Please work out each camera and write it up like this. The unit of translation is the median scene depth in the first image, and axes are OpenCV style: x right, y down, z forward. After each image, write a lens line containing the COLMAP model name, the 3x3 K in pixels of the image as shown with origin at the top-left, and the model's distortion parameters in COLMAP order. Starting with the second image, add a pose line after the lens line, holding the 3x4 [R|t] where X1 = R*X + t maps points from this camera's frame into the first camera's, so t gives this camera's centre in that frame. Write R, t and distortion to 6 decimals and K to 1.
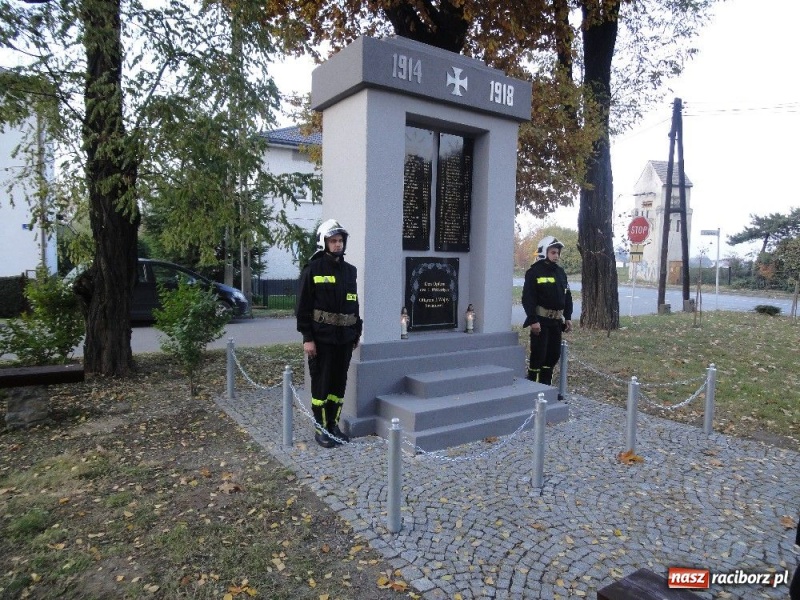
lens RADIAL K [[521.4, 0, 412.6], [0, 521.4, 304.3], [0, 0, 1]] dist [0.014697, -0.001921]
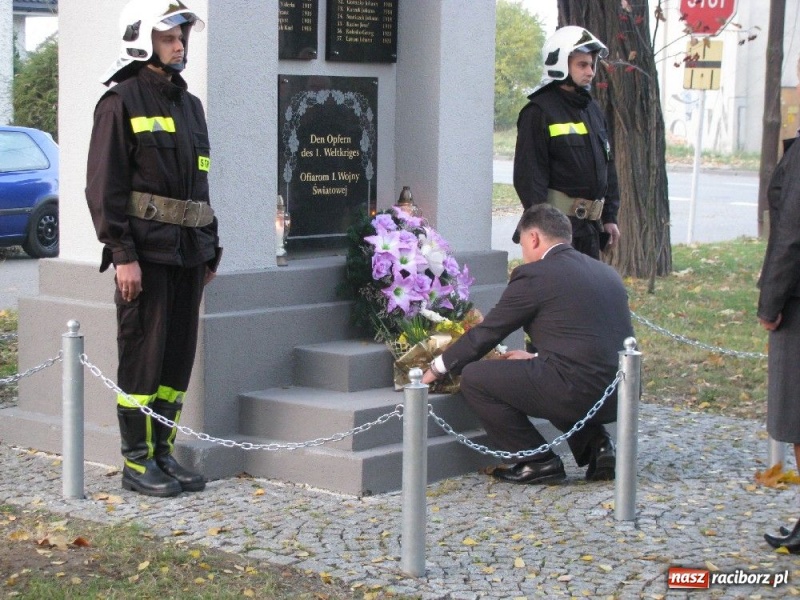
lens RADIAL K [[1856.9, 0, 402.3], [0, 1856.9, 304.6], [0, 0, 1]] dist [0.112554, 0.000000]
pose [[0.964567, -0.032207, 0.261866, -0.283042], [0.023783, 0.999095, 0.035276, 0.040905], [-0.262765, -0.027798, 0.964459, -0.448859]]
